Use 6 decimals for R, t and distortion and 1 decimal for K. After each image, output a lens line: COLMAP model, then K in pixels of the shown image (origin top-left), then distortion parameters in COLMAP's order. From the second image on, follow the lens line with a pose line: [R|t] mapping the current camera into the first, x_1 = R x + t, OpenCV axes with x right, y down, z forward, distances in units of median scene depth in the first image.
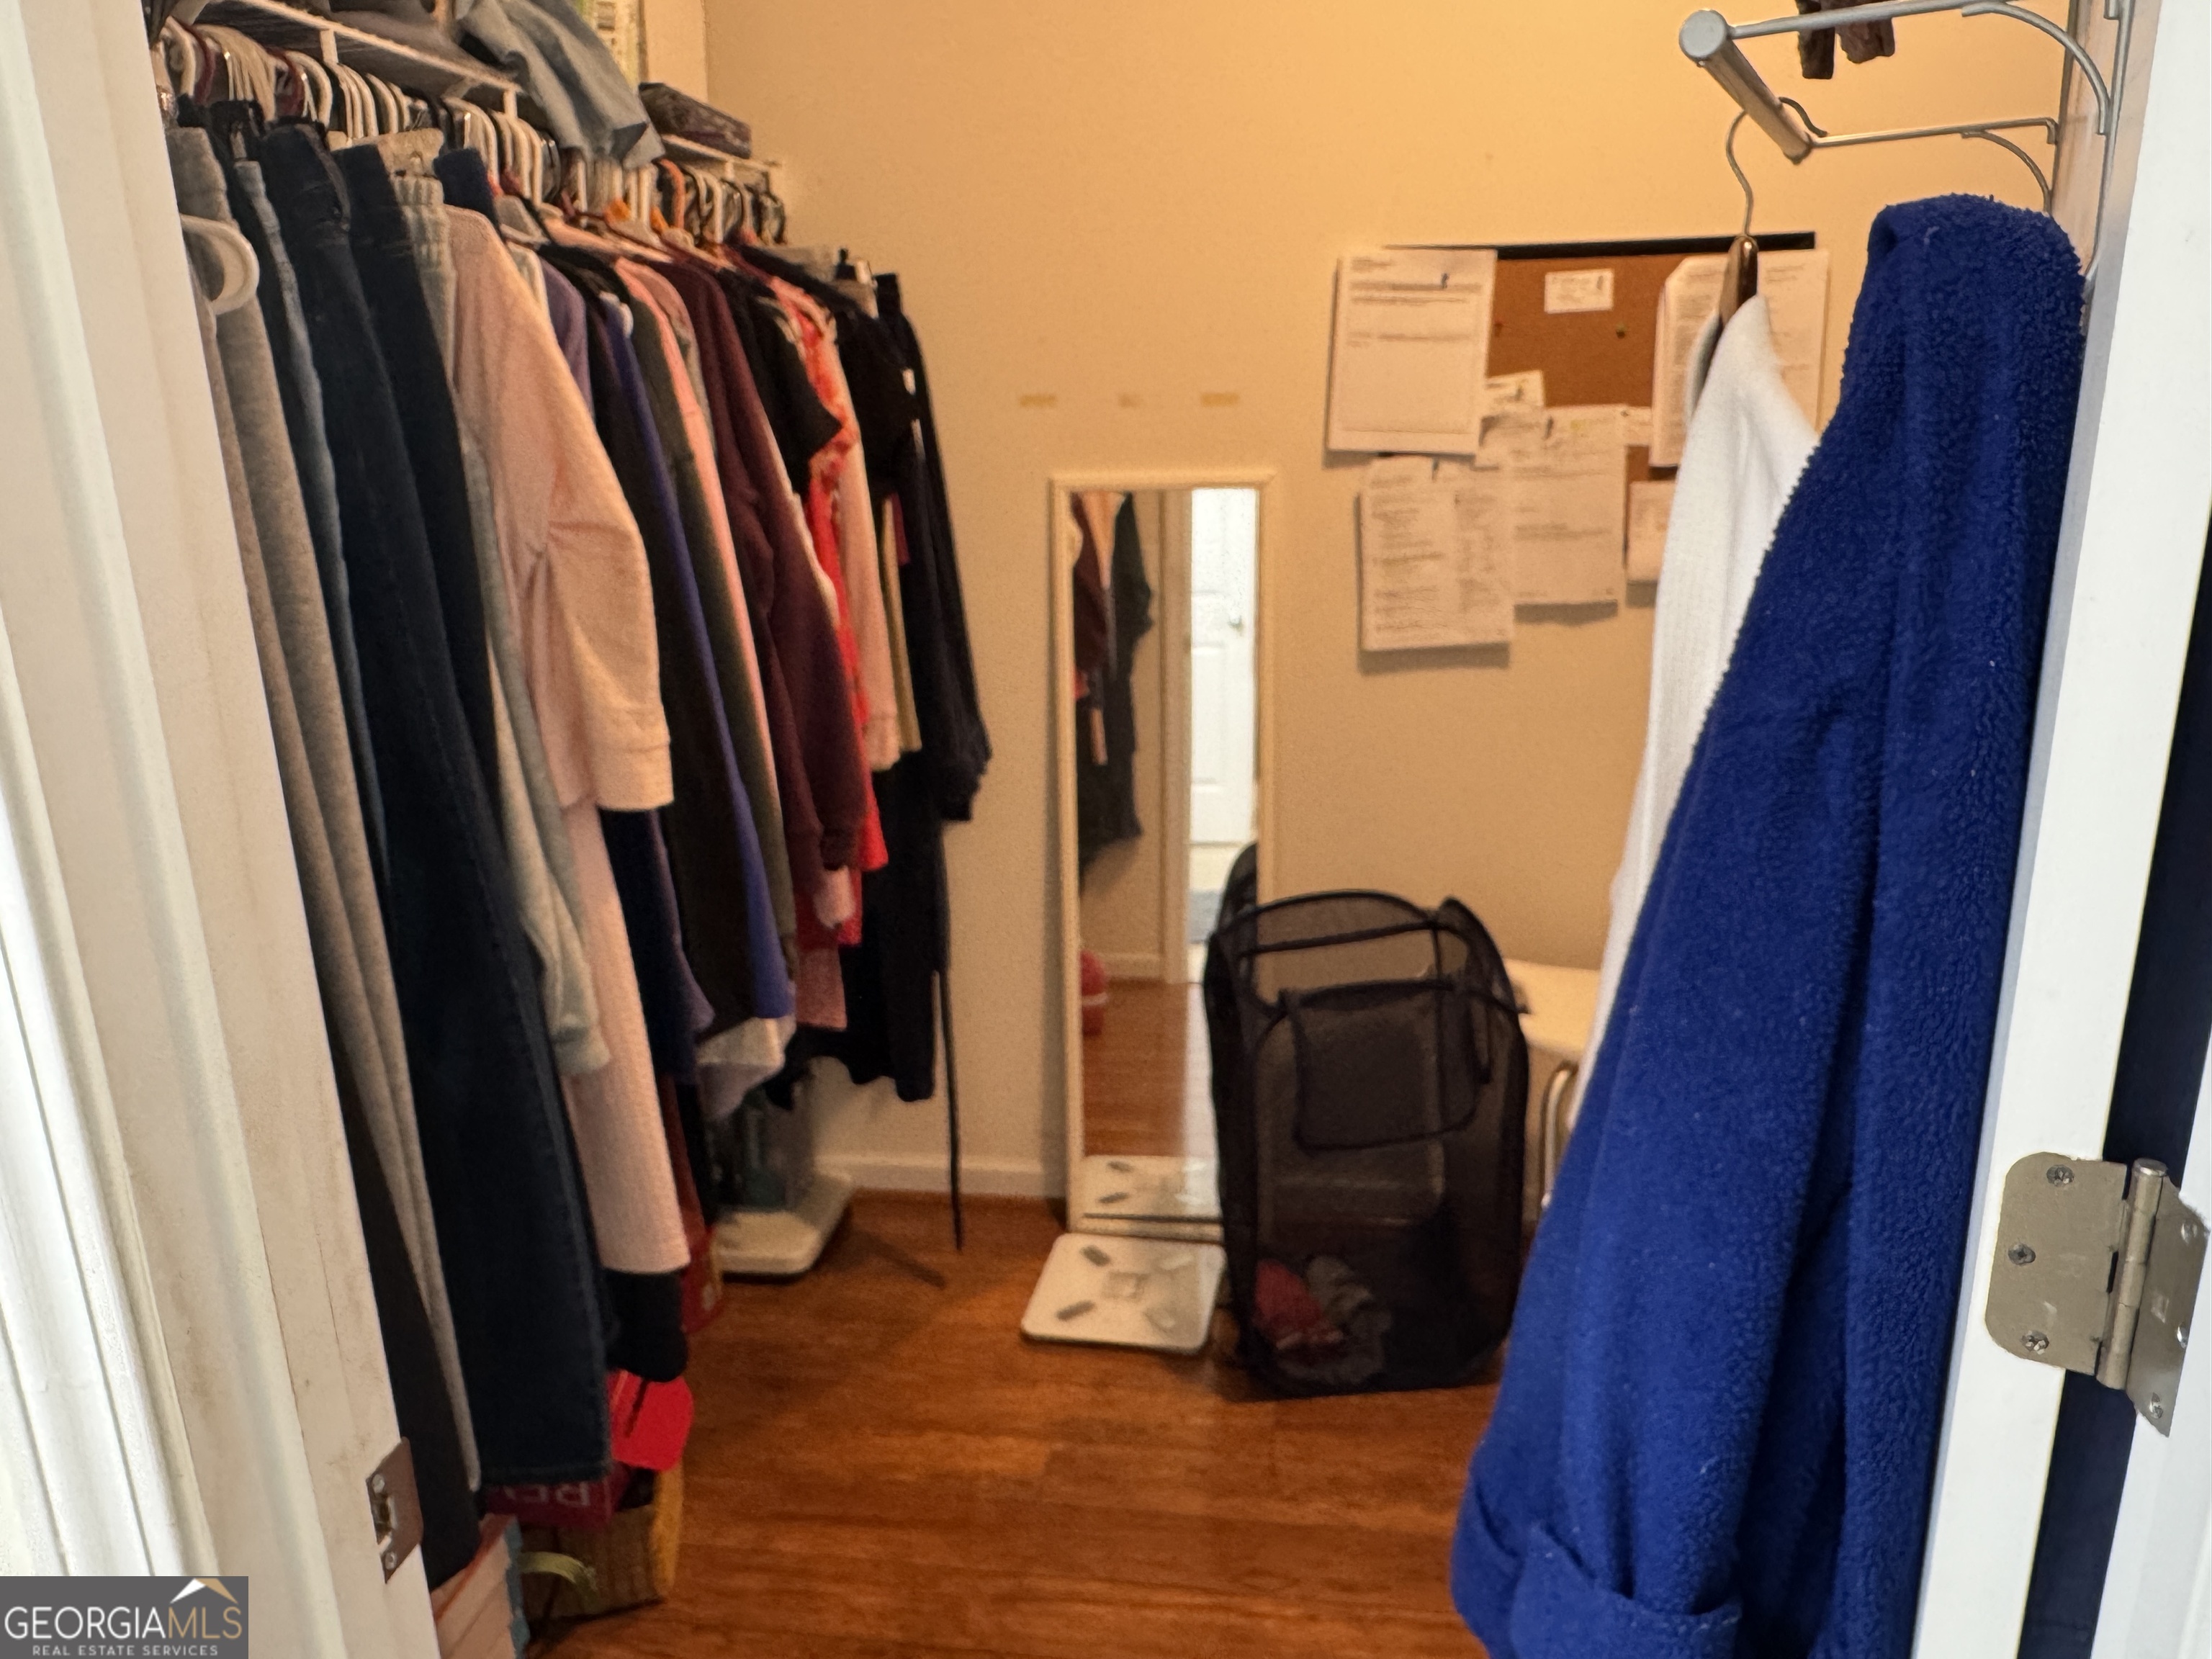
lens RADIAL K [[1560.3, 0, 1107.4], [0, 1560.3, 822.5], [0, 0, 1]] dist [0.061099, -0.082578]
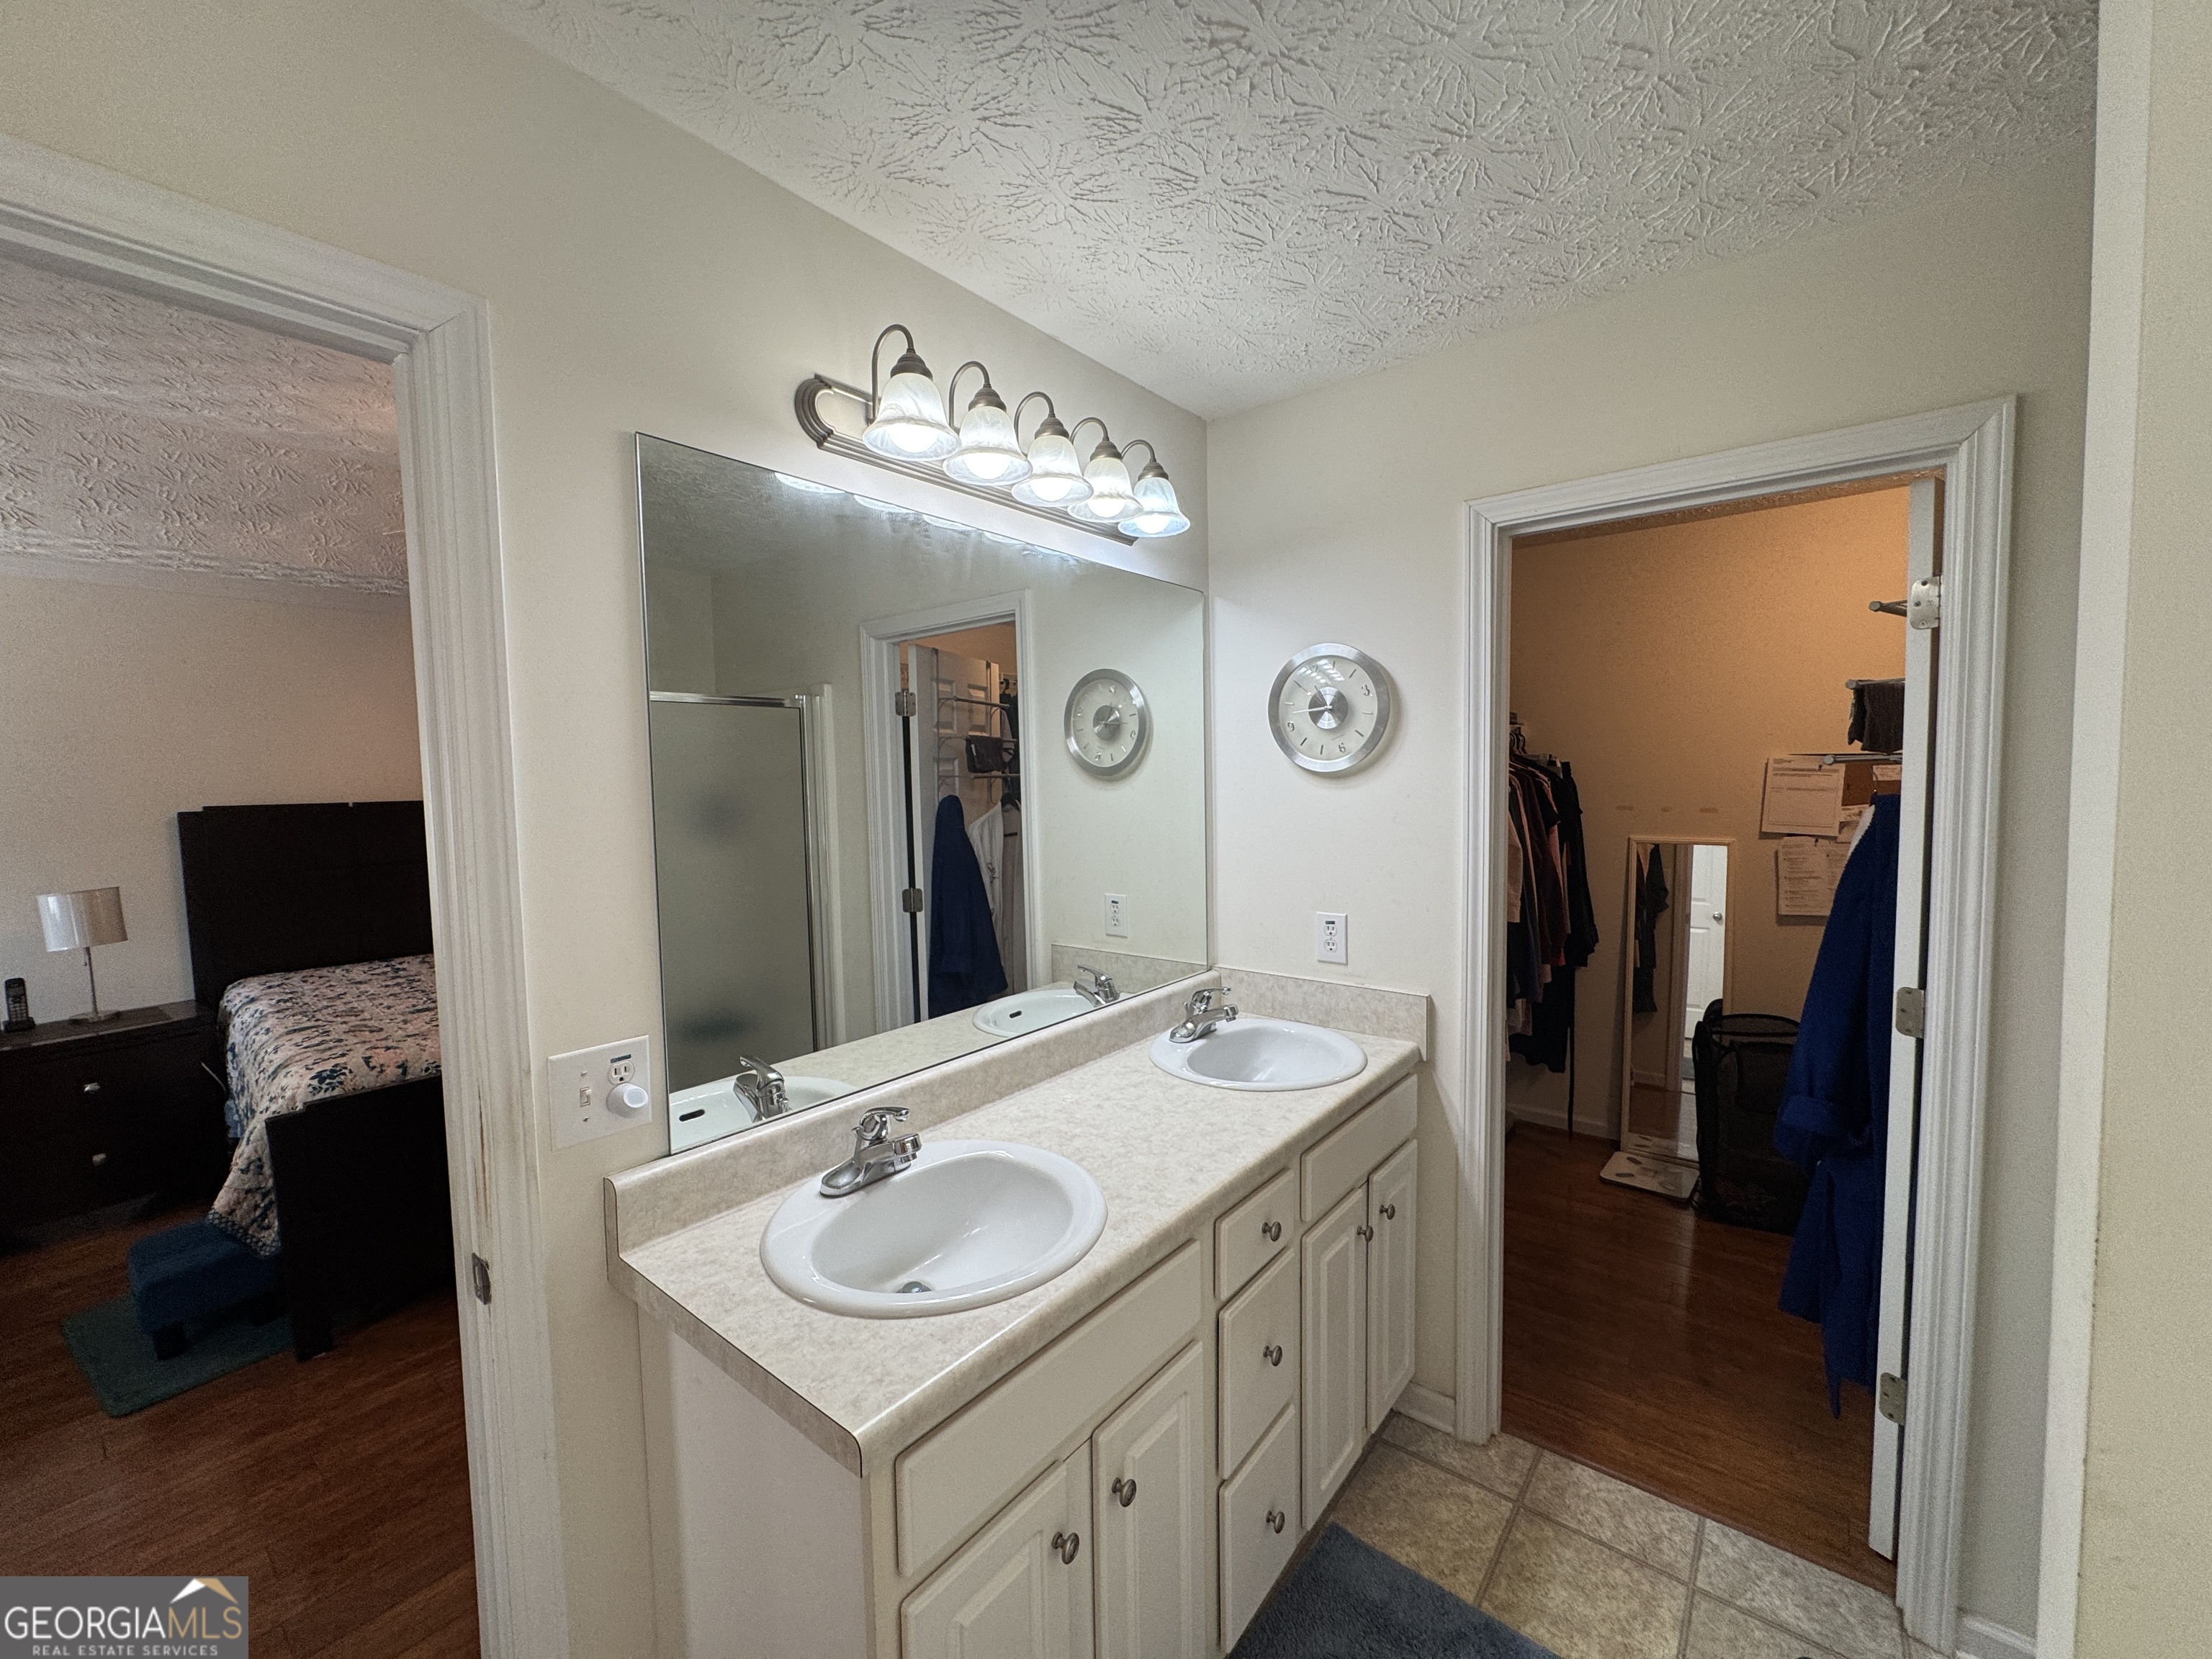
lens RADIAL K [[887.5, 0, 1114.6], [0, 887.5, 822.8], [0, 0, 1]] dist [-0.003704, 0.000757]
pose [[0.866234, 0.043511, -0.497740, -0.044844], [-0.149760, 0.973008, -0.175575, 0.138722], [0.476666, 0.226631, 0.849369, -0.642619]]
